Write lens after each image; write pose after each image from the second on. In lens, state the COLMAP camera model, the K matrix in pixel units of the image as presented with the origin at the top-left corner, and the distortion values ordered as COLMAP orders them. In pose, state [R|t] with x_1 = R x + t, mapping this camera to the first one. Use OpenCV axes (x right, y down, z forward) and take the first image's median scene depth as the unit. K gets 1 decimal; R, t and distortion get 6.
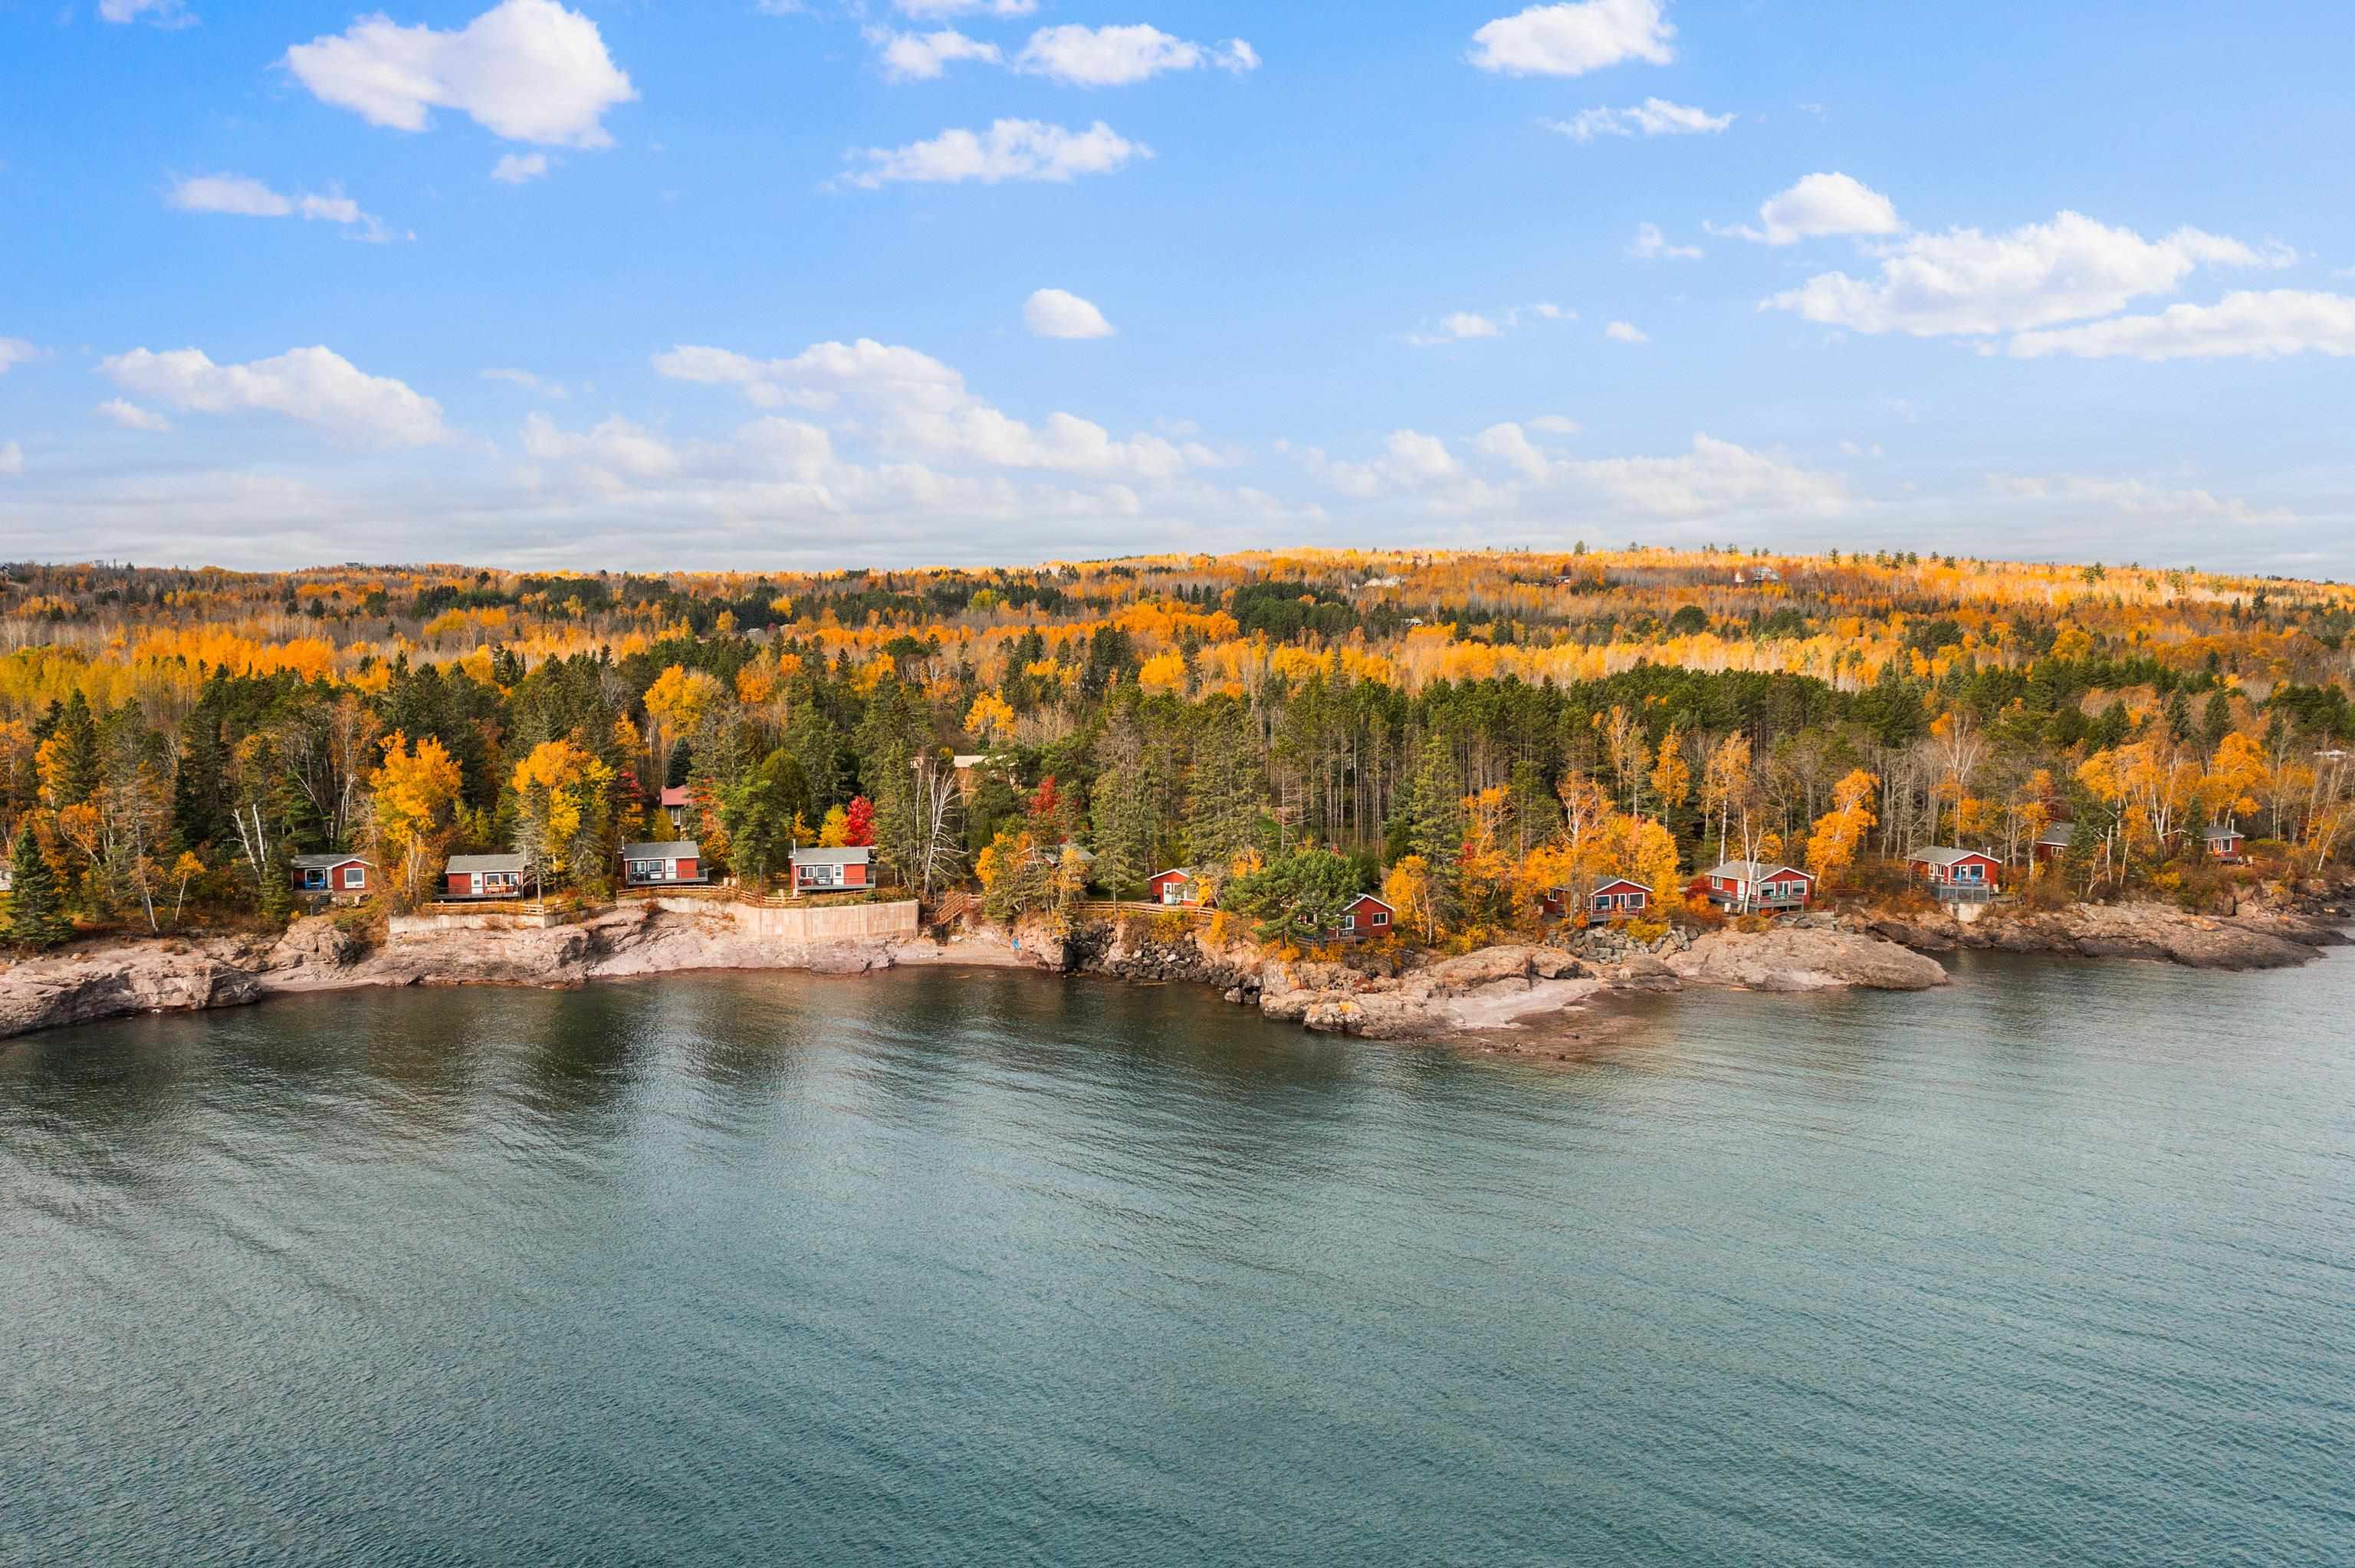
lens RADIAL K [[1918.7, 0, 1177.5], [0, 1918.7, 784.0], [0, 0, 1]] dist [-0.018690, -0.007162]
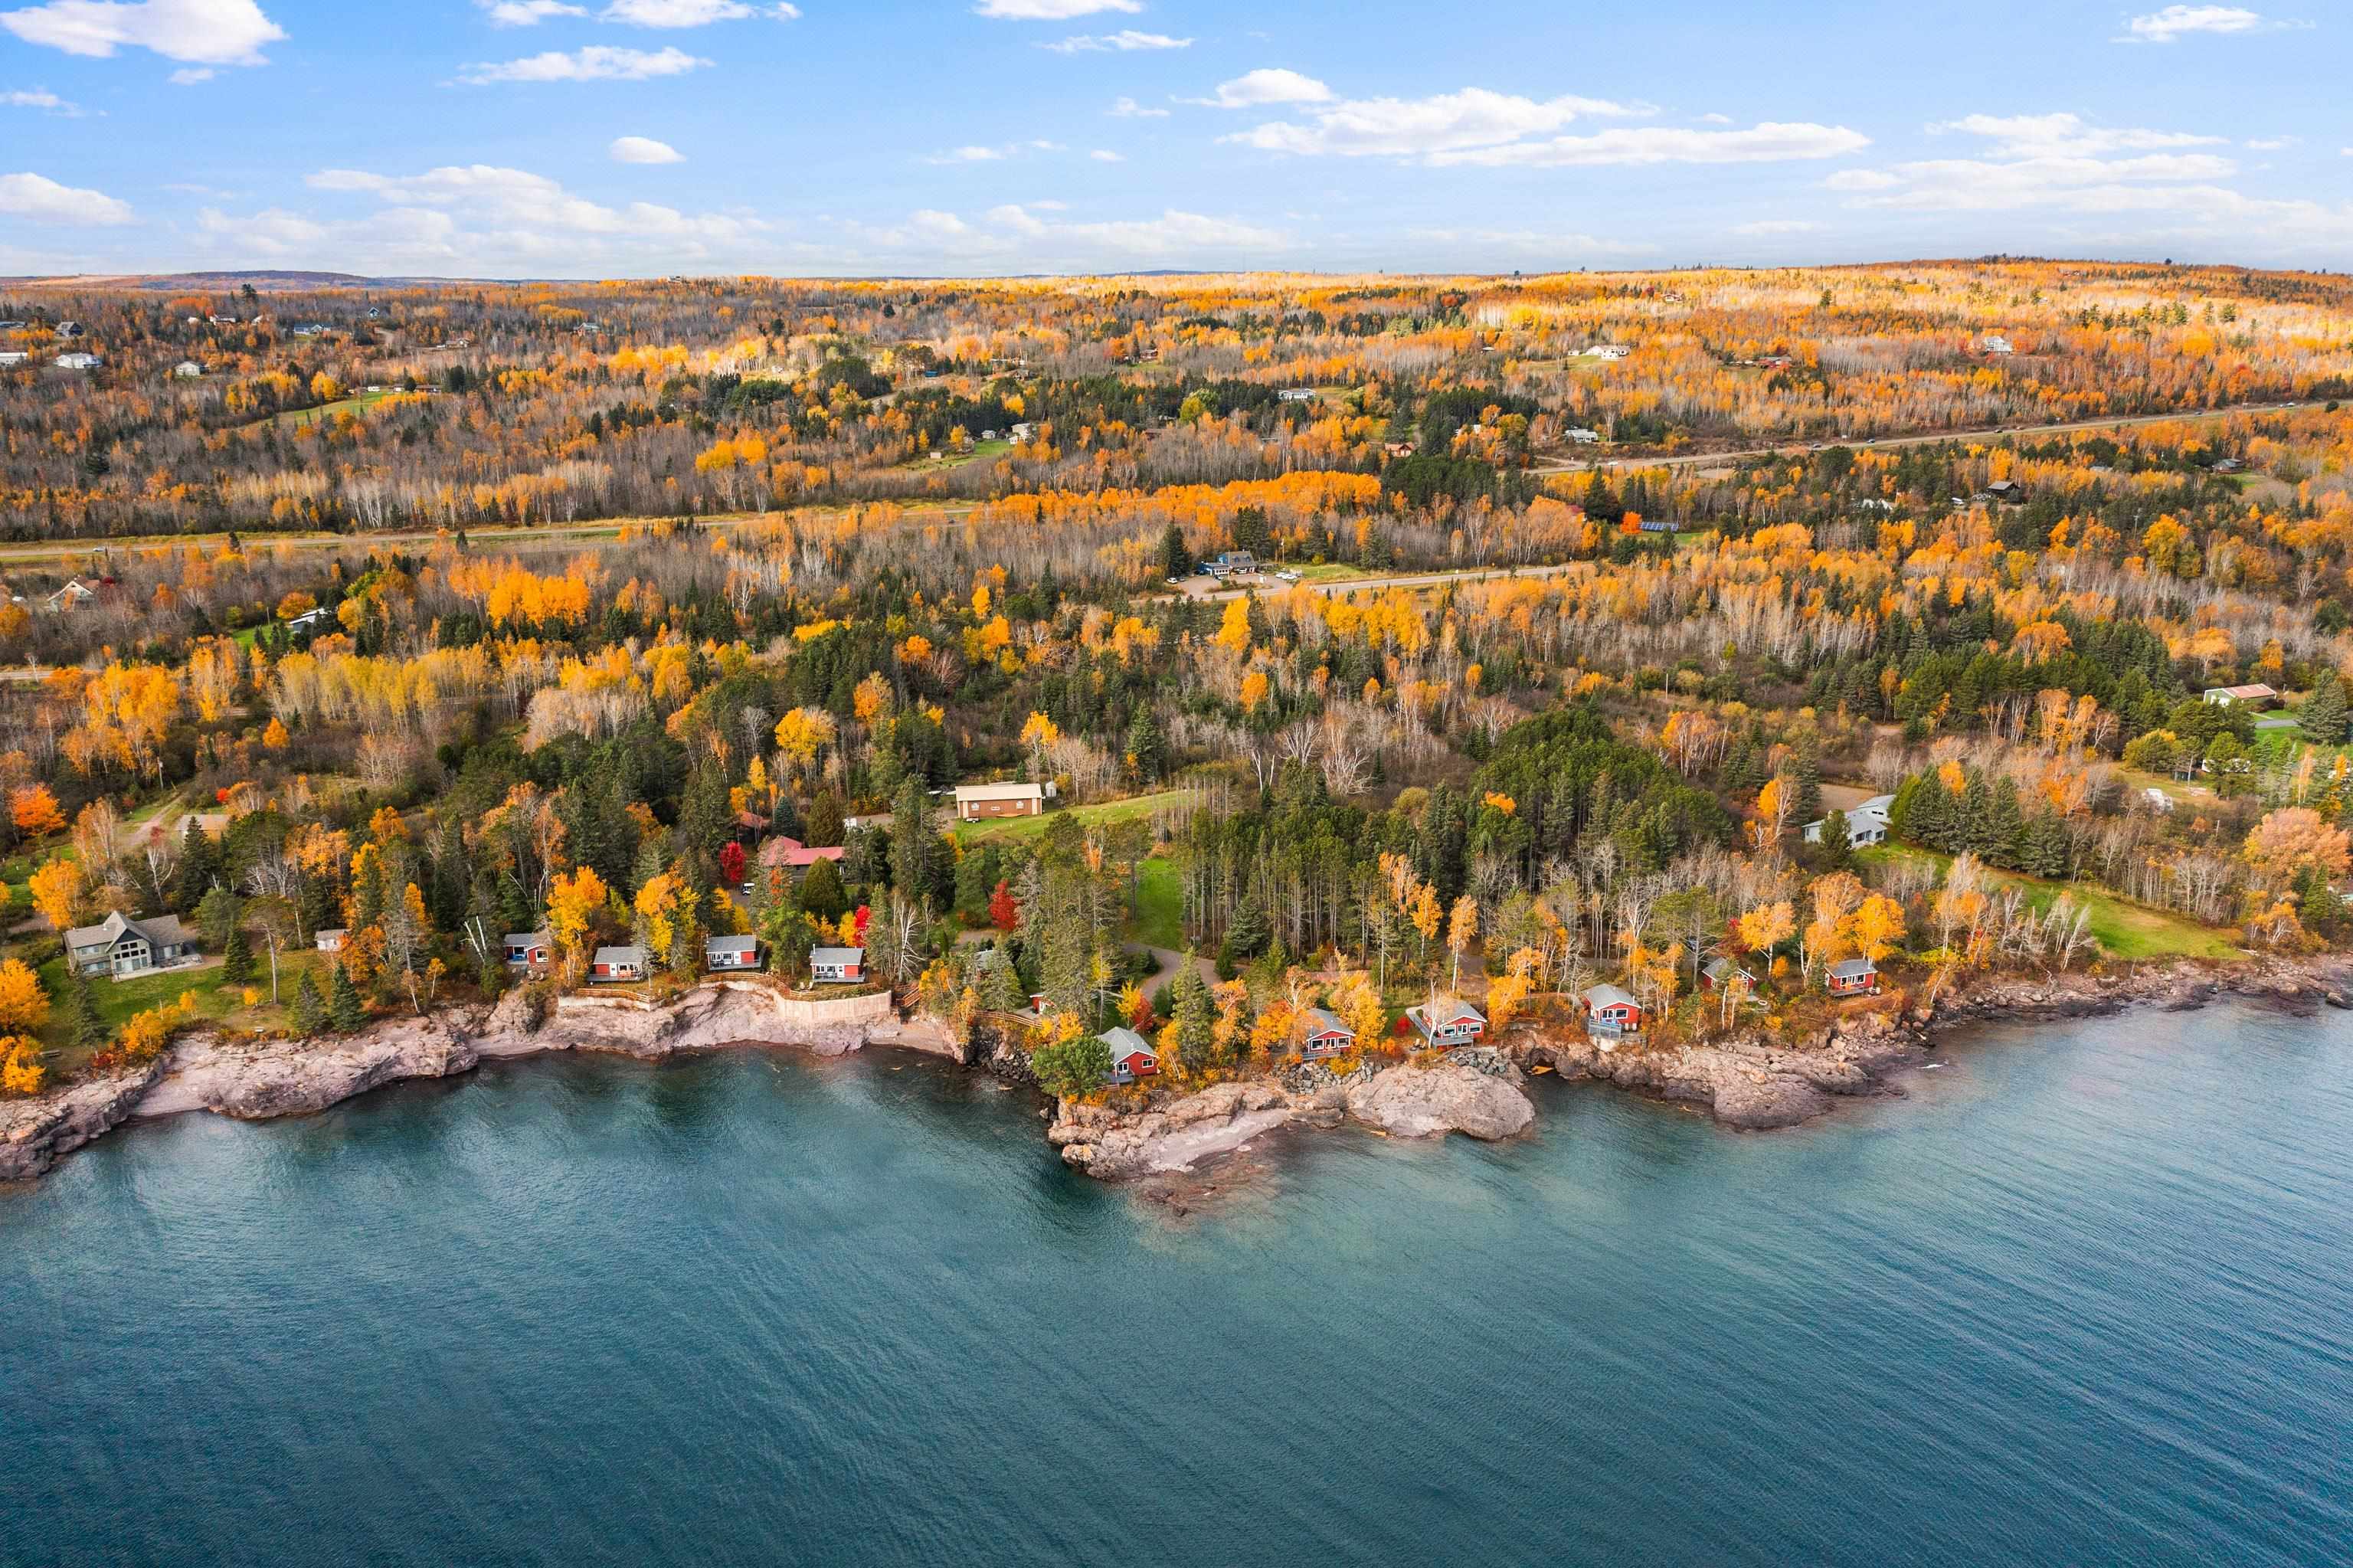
lens RADIAL K [[1917.4, 0, 1176.5], [0, 1917.4, 784.0], [0, 0, 1]] dist [-0.018690, -0.007162]
pose [[0.985166, 0.048022, -0.164745, 0.339358], [-0.015516, 0.981040, 0.193182, -0.409355], [0.170899, -0.187760, 0.967233, -0.406316]]
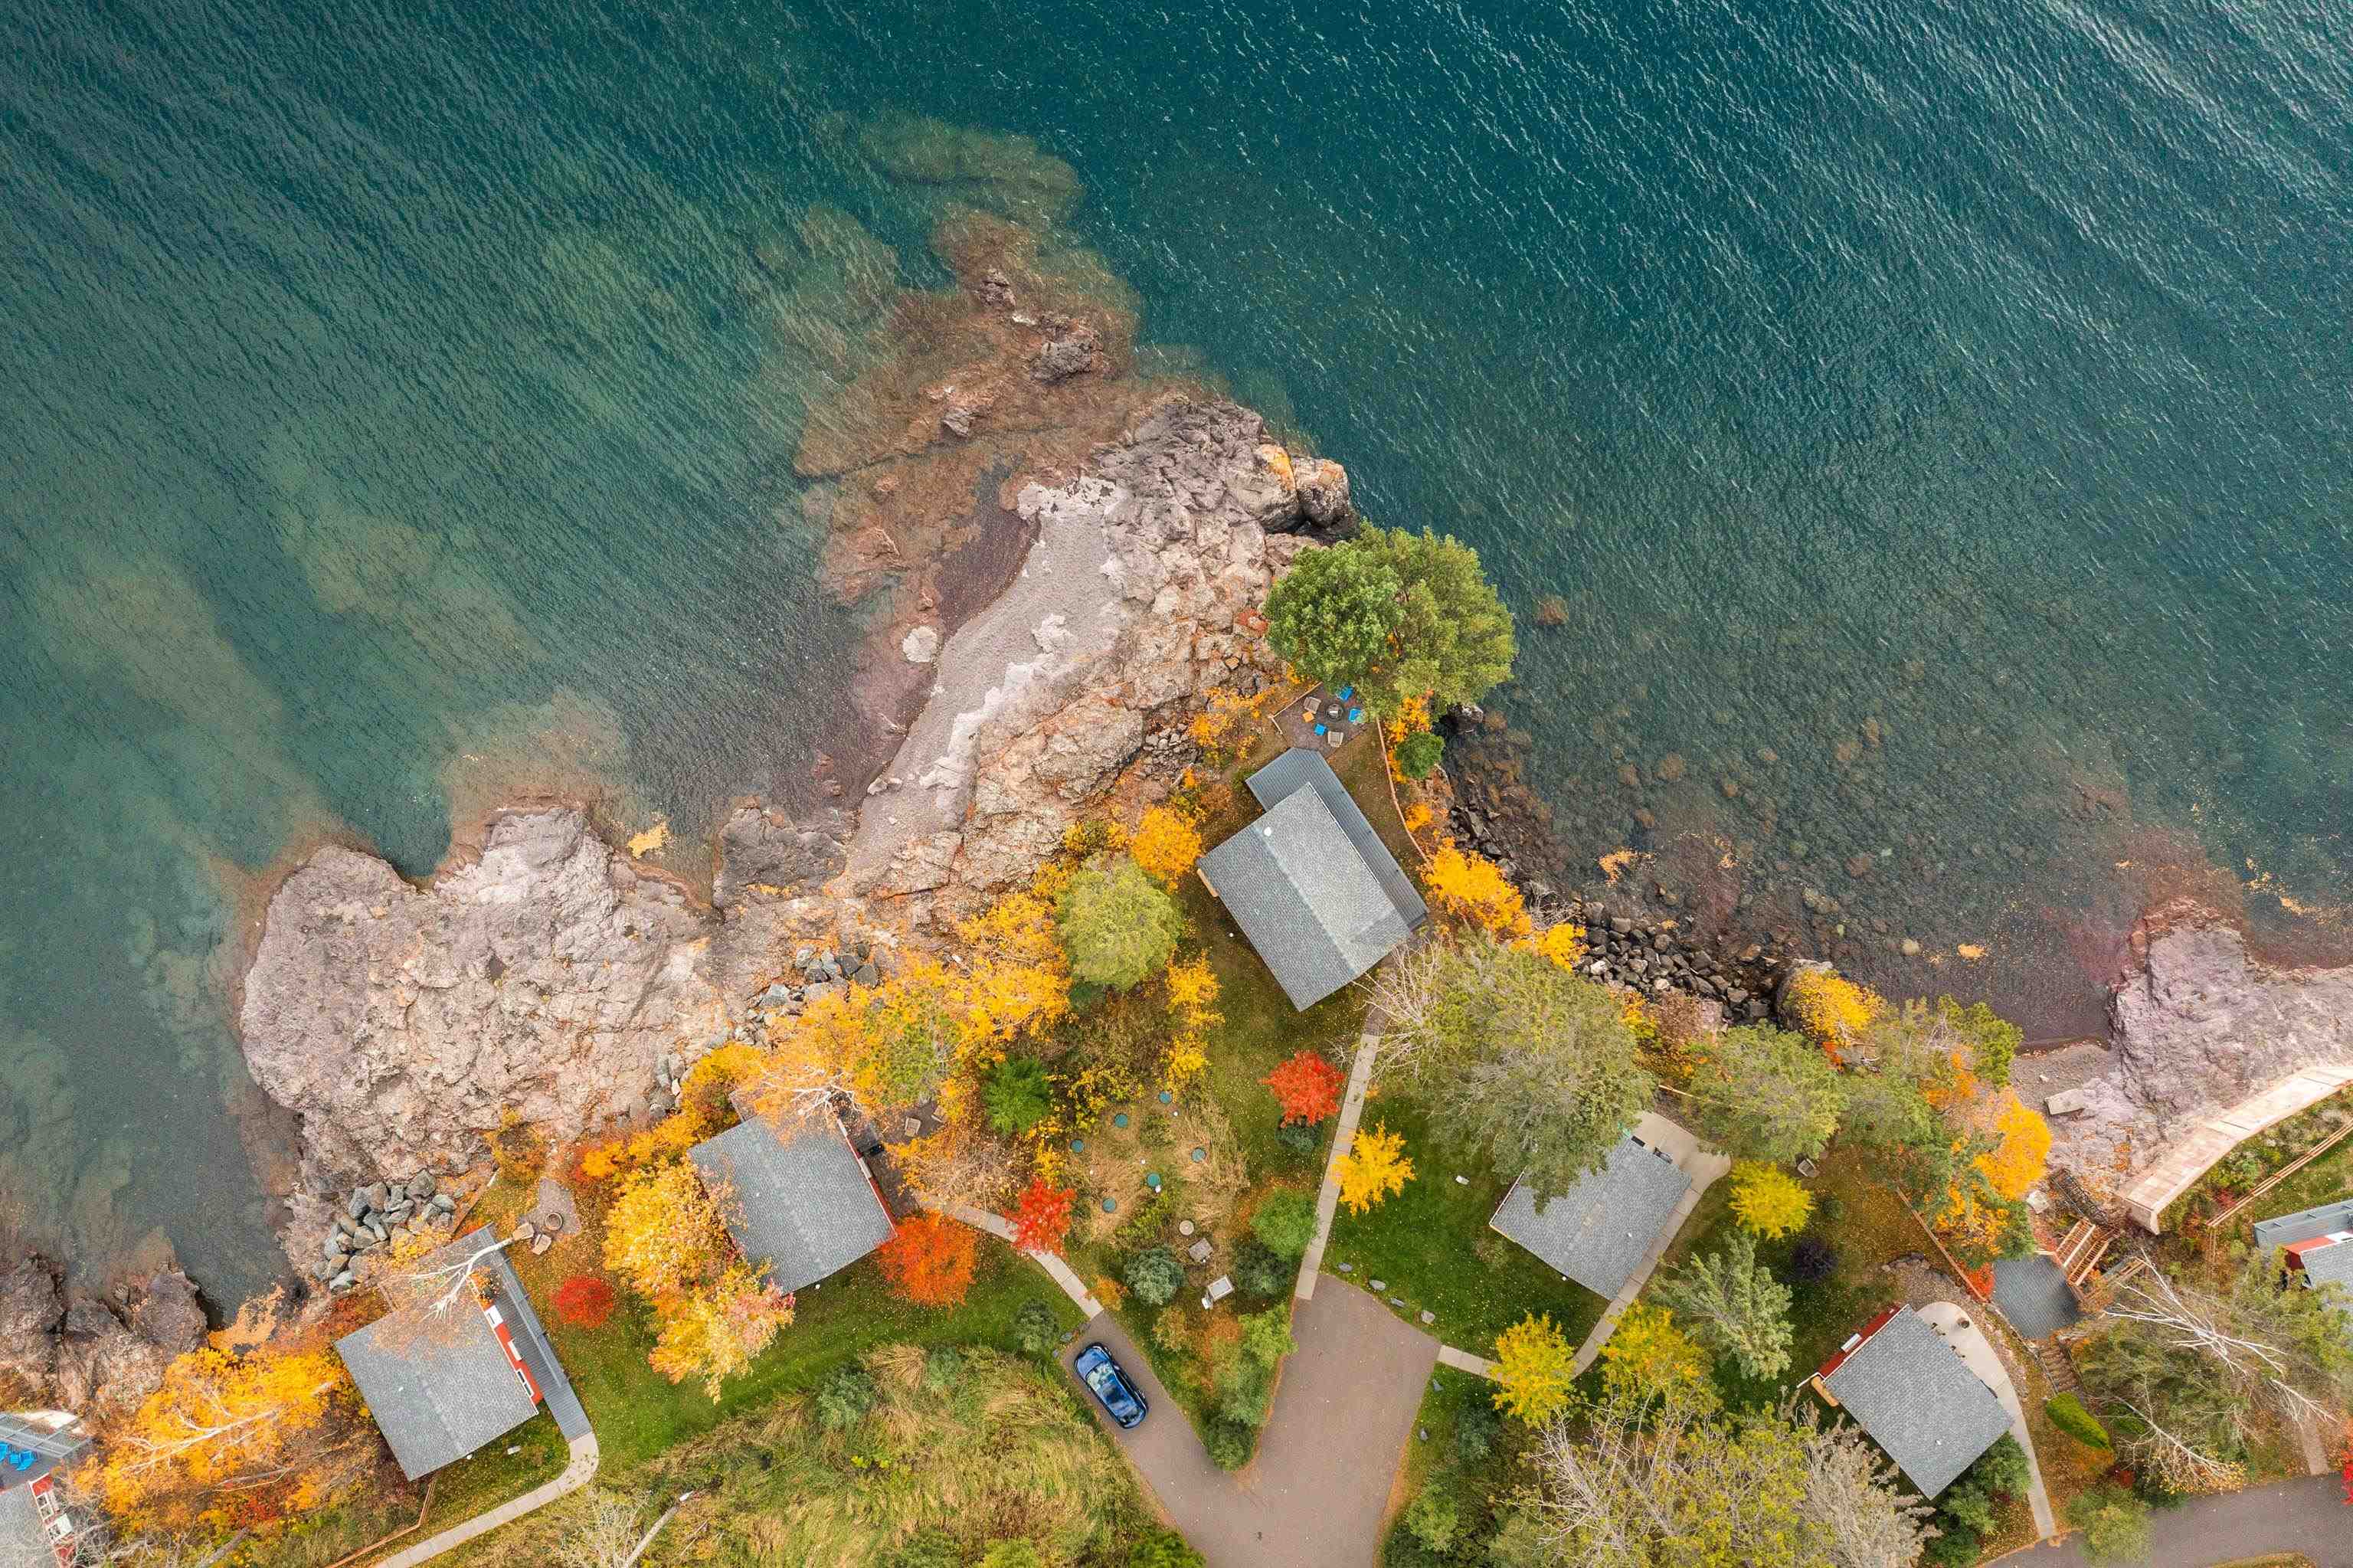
lens RADIAL K [[1917.4, 0, 1176.5], [0, 1917.4, 784.0], [0, 0, 1]] dist [-0.018690, -0.007162]
pose [[-0.996508, 0.079790, 0.024622, 0.095273], [0.019851, -0.060042, 0.997998, -0.438228], [0.081109, 0.995002, 0.058248, 0.867994]]
